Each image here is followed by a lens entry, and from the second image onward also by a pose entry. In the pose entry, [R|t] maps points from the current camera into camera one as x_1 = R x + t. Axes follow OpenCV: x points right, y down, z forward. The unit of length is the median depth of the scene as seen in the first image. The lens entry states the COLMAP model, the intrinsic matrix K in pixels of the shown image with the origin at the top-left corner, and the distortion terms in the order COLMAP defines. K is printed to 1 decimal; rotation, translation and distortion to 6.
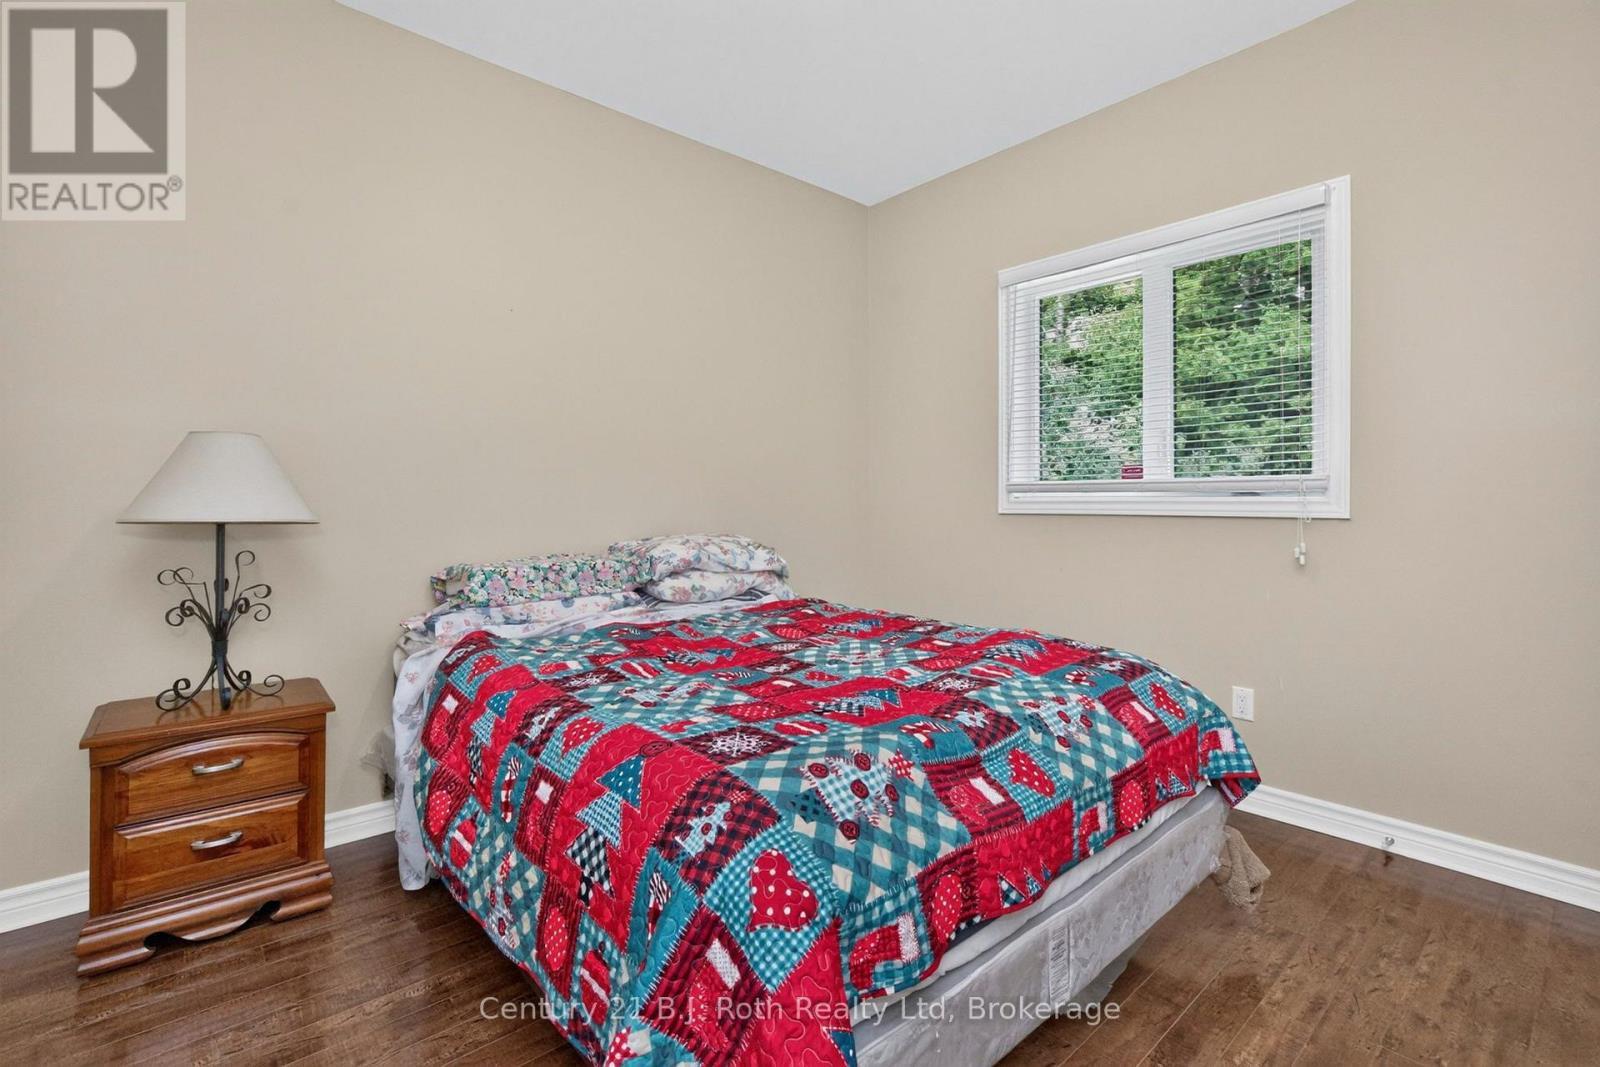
lens RADIAL K [[715.6, 0, 777.8], [0, 715.6, 493.9], [0, 0, 1]] dist [-0.002389, -0.000058]
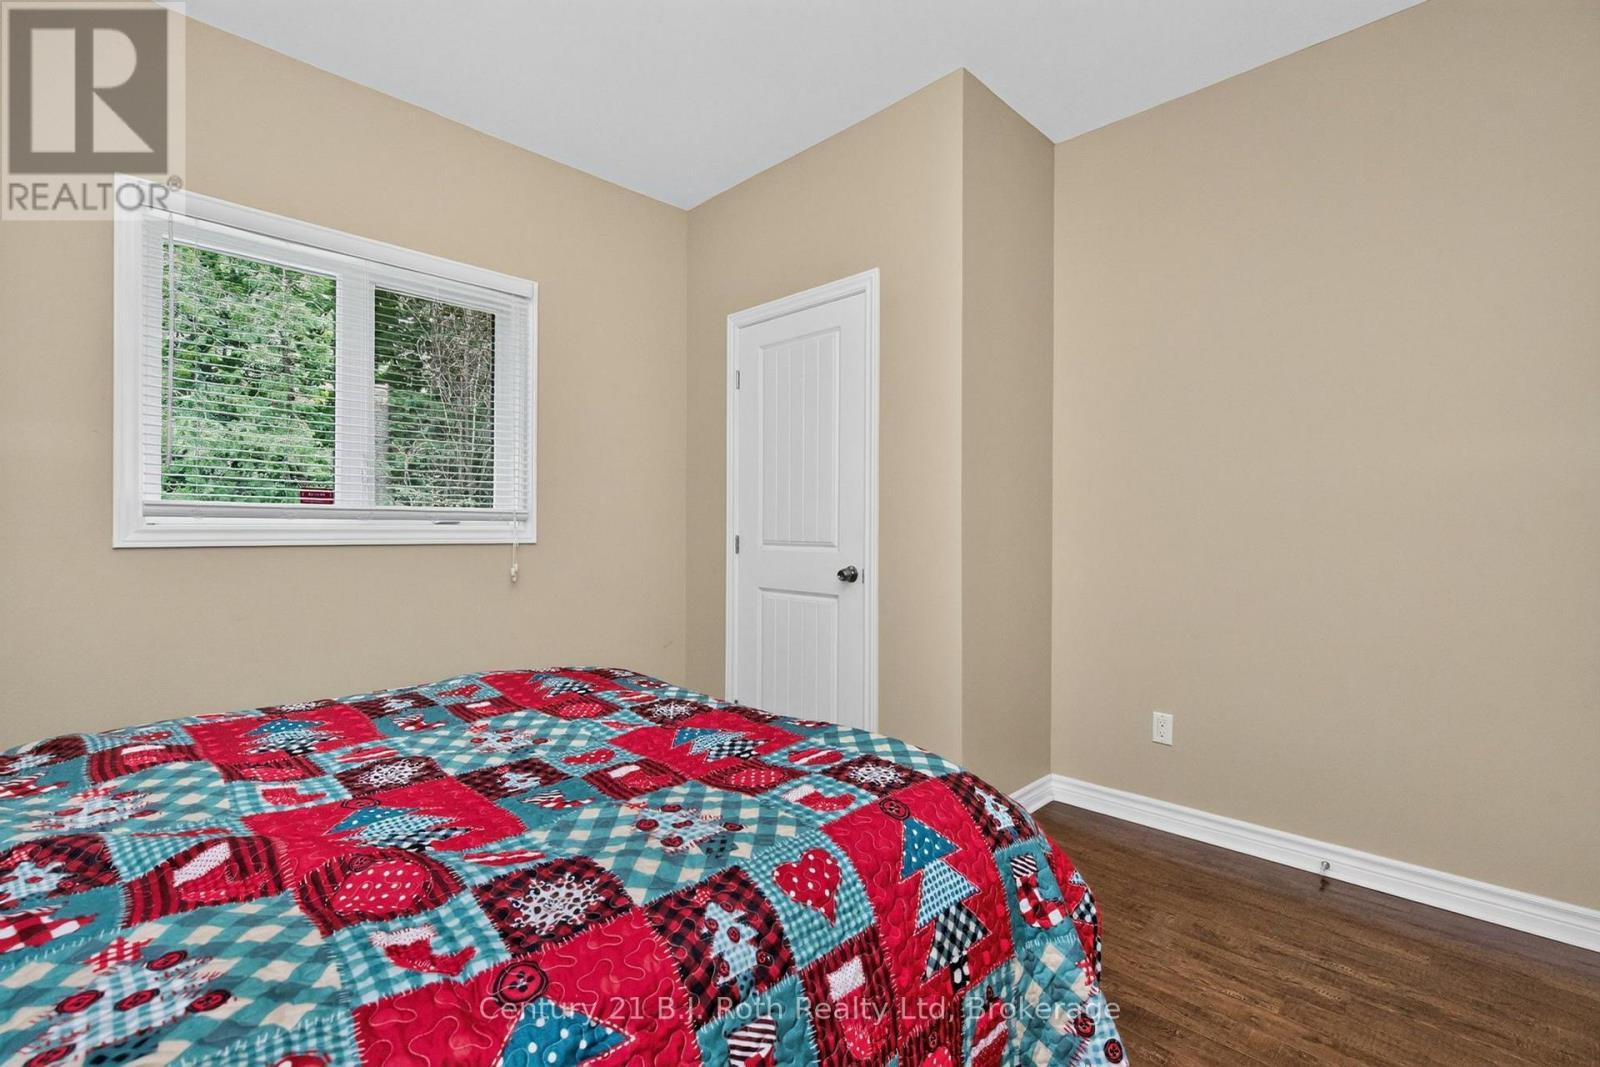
lens RADIAL K [[715.6, 0, 798.6], [0, 715.6, 537.3], [0, 0, 1]] dist [-0.002389, -0.000058]
pose [[-0.082728, -0.013774, 0.996477, -0.963533], [-0.015355, 0.999803, 0.012545, -0.001459], [-0.996454, -0.014263, -0.082924, 1.084878]]
